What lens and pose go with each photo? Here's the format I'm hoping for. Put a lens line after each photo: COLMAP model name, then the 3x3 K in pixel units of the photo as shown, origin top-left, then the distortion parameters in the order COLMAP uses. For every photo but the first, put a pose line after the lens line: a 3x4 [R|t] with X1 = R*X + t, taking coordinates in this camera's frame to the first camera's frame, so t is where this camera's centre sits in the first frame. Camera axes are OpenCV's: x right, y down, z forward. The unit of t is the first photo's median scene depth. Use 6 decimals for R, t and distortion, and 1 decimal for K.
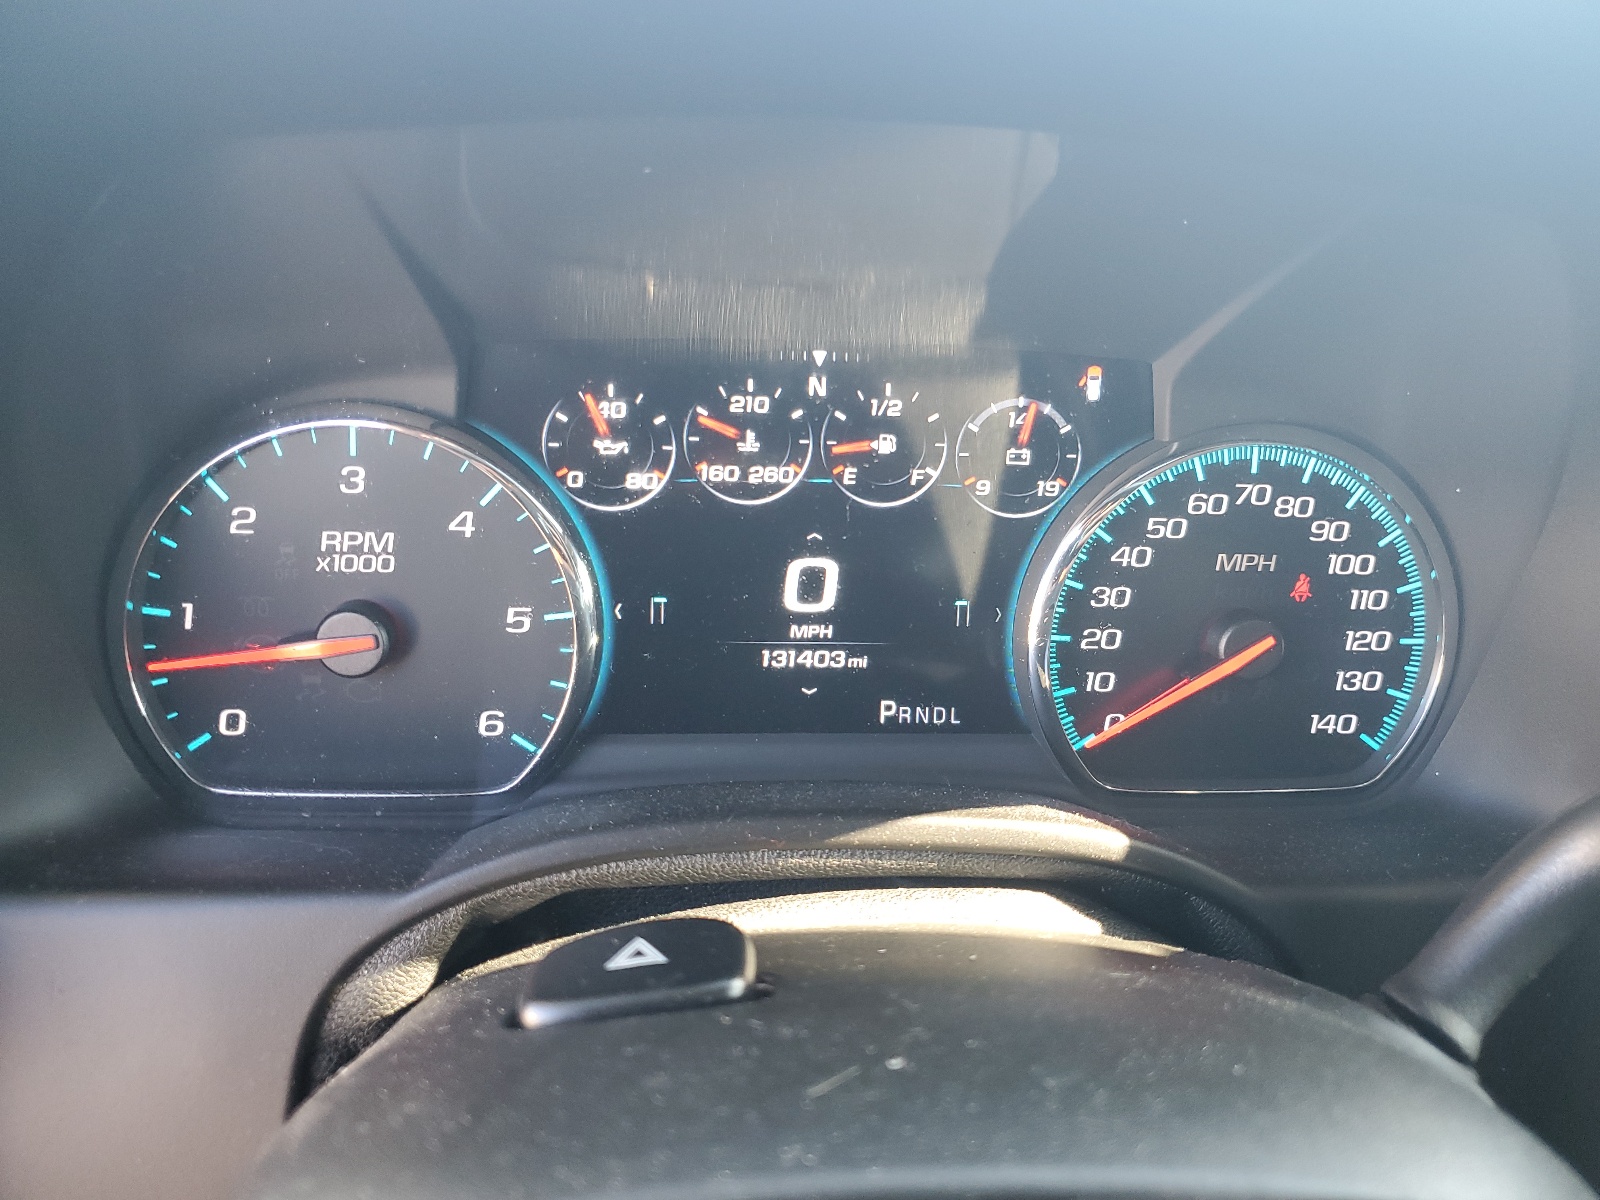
lens RADIAL K [[1221.5, 0, 800.1], [0, 1221.5, 602.9], [0, 0, 1]] dist [-0.016137, -0.005168]
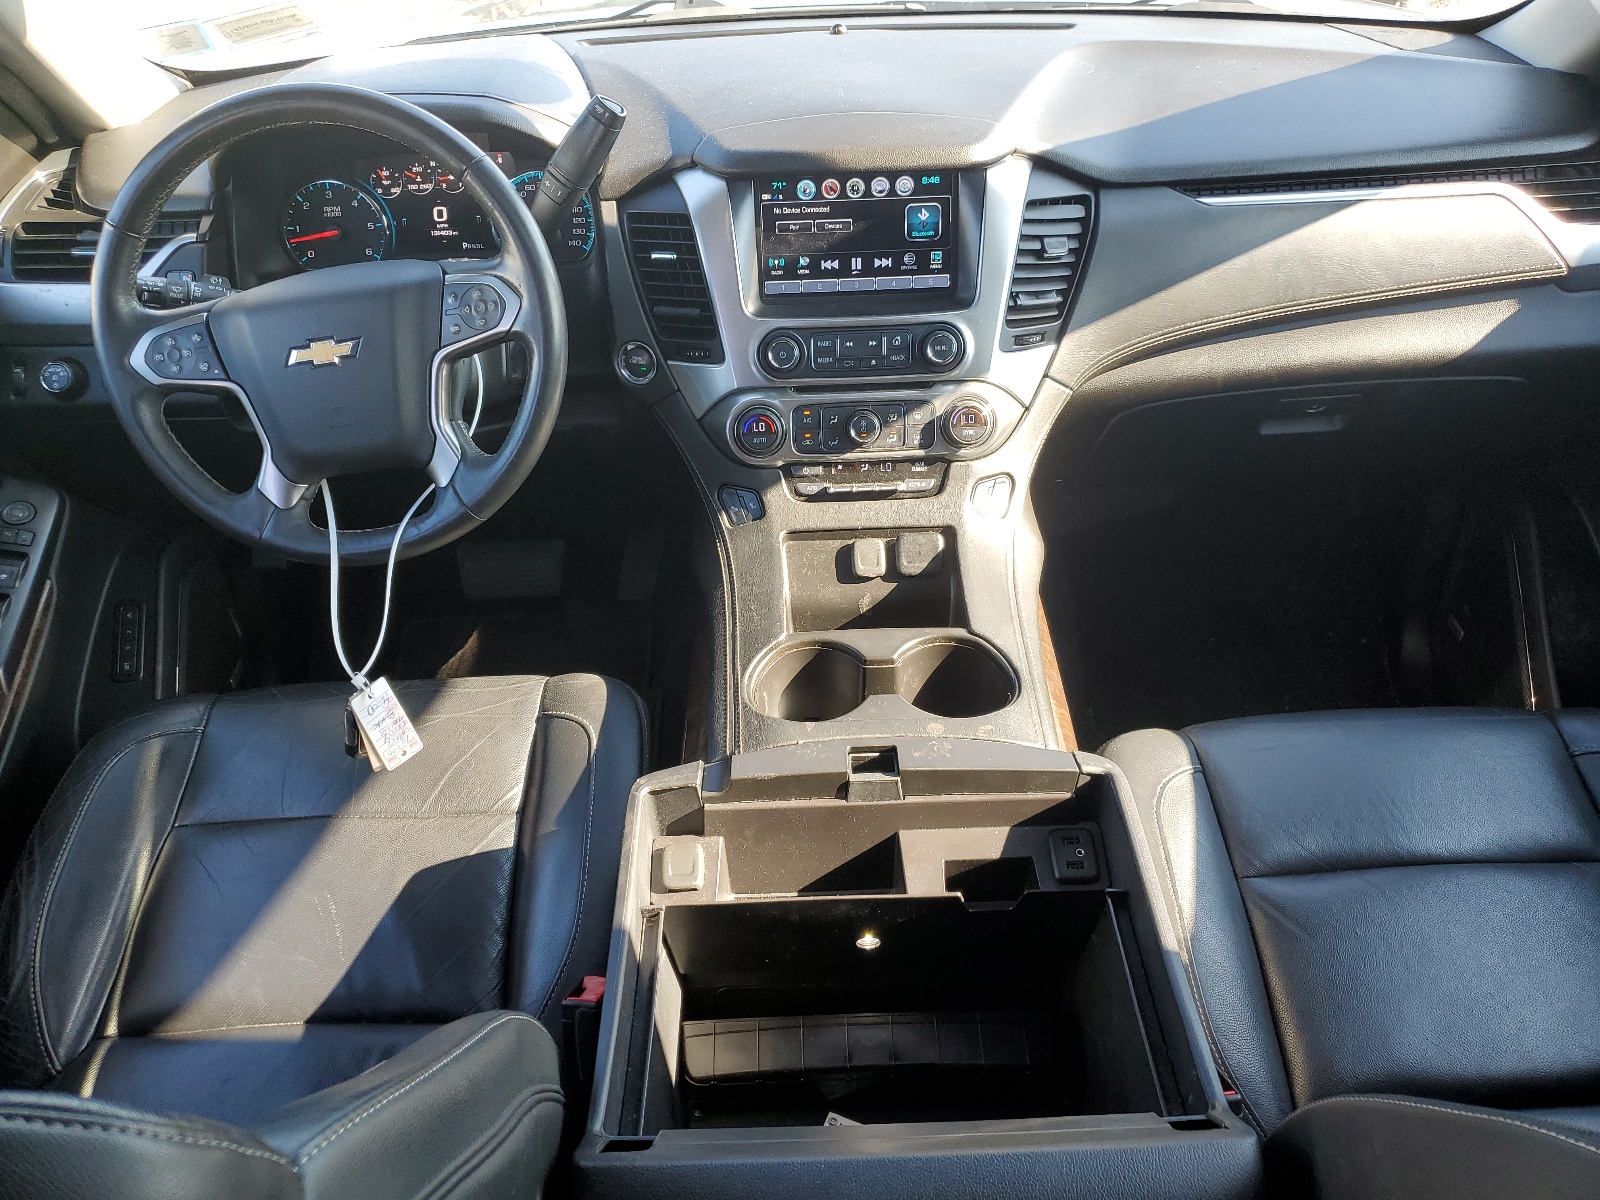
lens RADIAL K [[1221.5, 0, 798.6], [0, 1221.5, 598.4], [0, 0, 1]] dist [-0.016137, -0.005168]
pose [[0.991982, -0.018974, -0.124950, 1.737095], [0.048089, 0.970965, 0.234338, 0.348311], [0.116876, -0.238468, 0.964092, -3.199295]]
